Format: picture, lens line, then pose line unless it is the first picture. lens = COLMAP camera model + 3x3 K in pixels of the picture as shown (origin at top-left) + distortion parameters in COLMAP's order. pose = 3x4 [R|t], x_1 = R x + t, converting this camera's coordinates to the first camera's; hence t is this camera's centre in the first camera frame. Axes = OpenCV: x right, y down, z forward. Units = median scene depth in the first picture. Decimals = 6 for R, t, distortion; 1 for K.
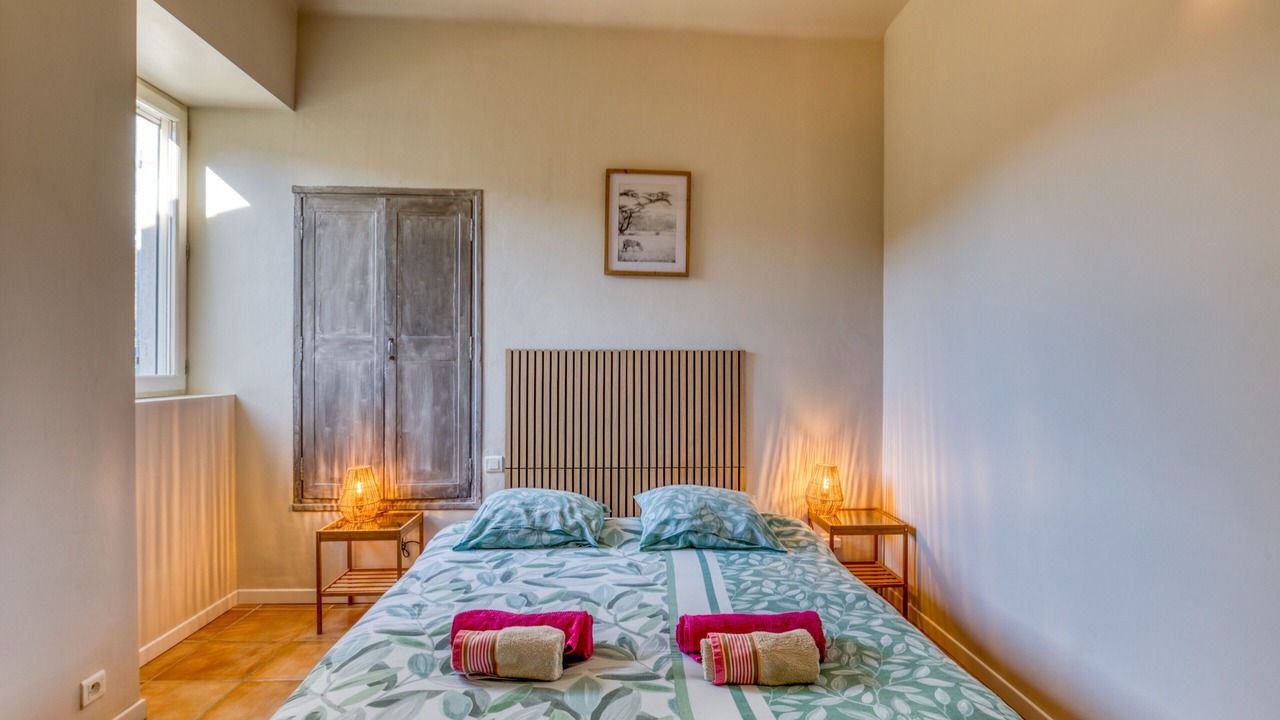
lens RADIAL K [[590.7, 0, 646.4], [0, 590.7, 362.5], [0, 0, 1]] dist [-0.021728, 0.008798]
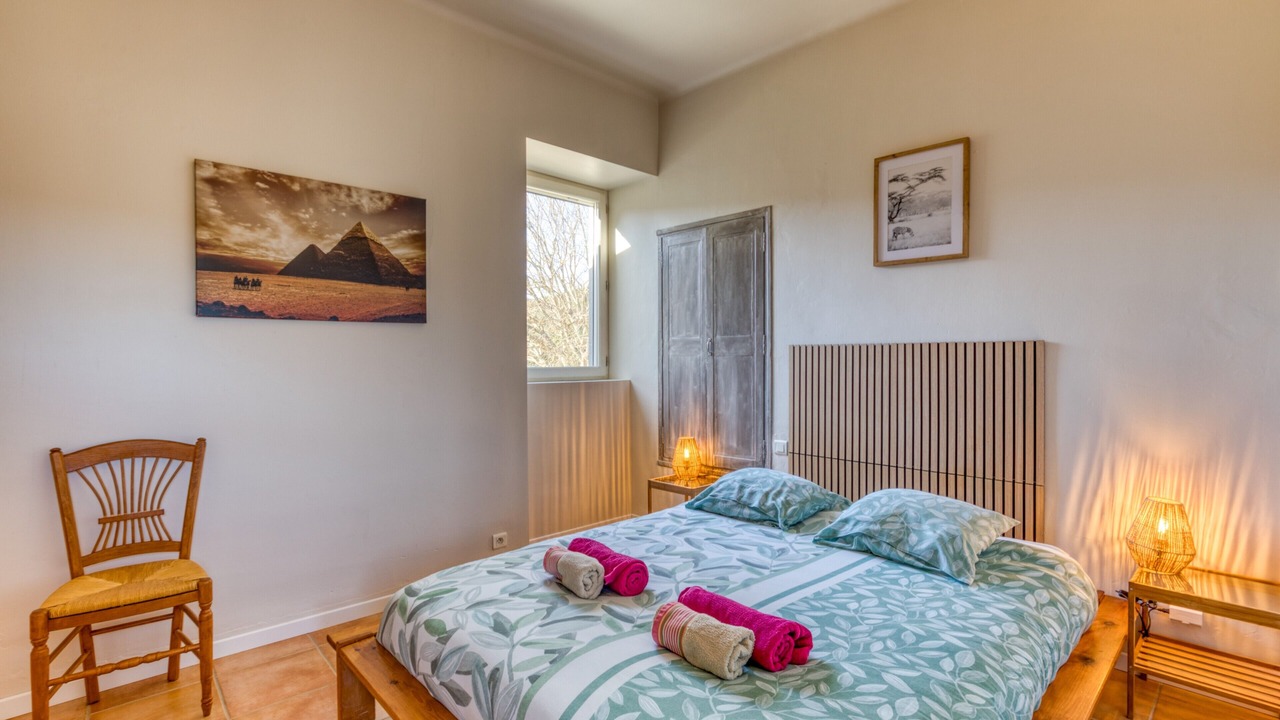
lens RADIAL K [[555.4, 0, 671.9], [0, 555.4, 360.9], [0, 0, 1]] dist [-0.013643, -0.000233]
pose [[0.689551, -0.000563, -0.724237, 0.368743], [0.005485, 0.999975, 0.004445, 0.001406], [0.724216, -0.007038, 0.689537, 0.120920]]
